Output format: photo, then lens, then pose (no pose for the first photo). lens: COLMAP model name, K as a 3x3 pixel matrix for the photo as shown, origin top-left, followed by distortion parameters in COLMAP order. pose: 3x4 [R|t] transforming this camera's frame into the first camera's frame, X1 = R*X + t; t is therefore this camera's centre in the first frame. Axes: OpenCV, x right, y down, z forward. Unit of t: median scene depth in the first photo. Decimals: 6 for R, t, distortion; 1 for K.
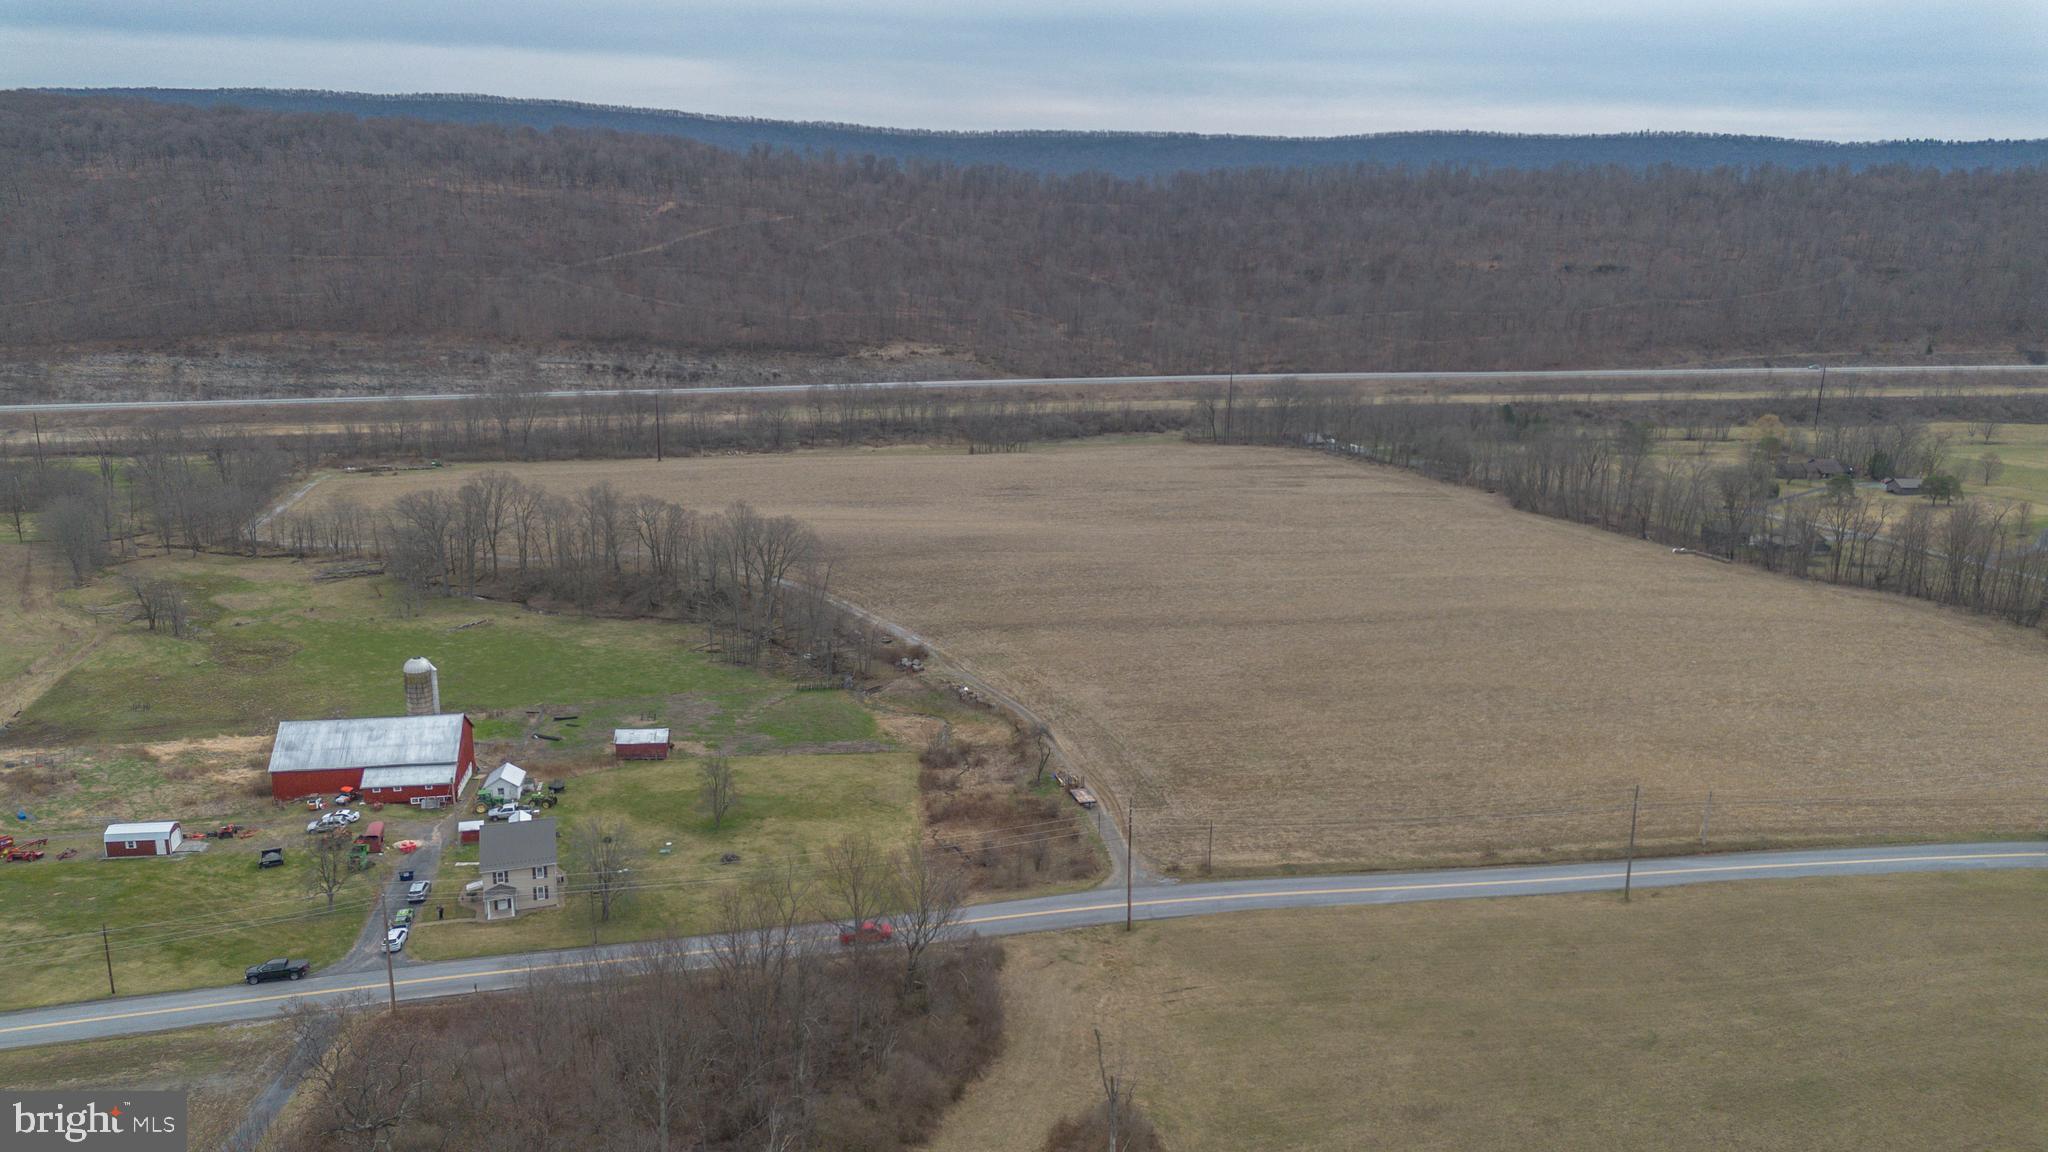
lens RADIAL K [[1436.6, 0, 1029.7], [0, 1436.6, 583.3], [0, 0, 1]] dist [0.090384, -0.086003]
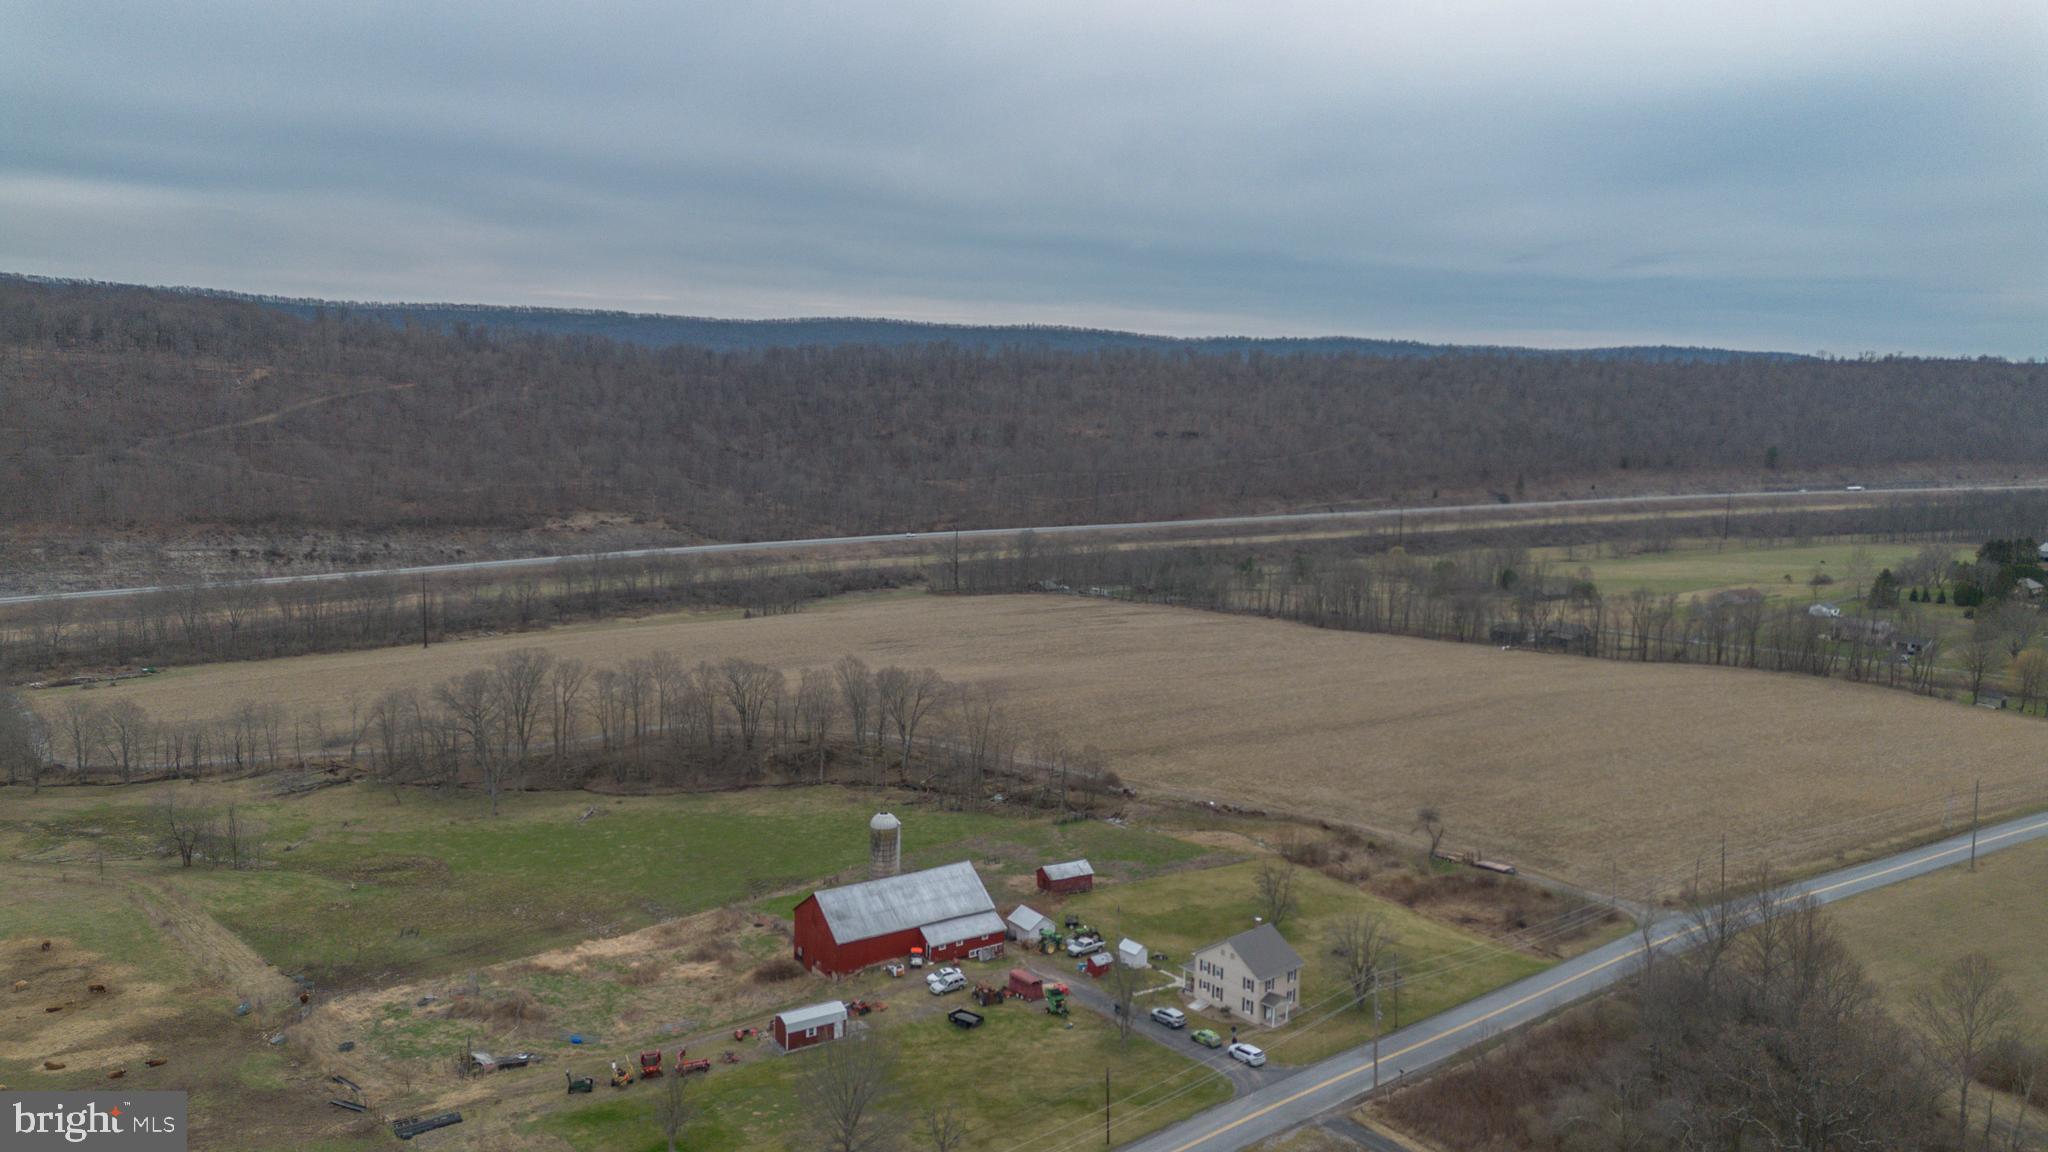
lens RADIAL K [[1436.6, 0, 1030.1], [0, 1436.6, 571.4], [0, 0, 1]] dist [0.090384, -0.086003]
pose [[0.912976, -0.049860, 0.404956, -0.230767], [0.100670, 0.989348, -0.105147, 0.000947], [-0.395400, 0.136764, 0.908270, 0.024180]]
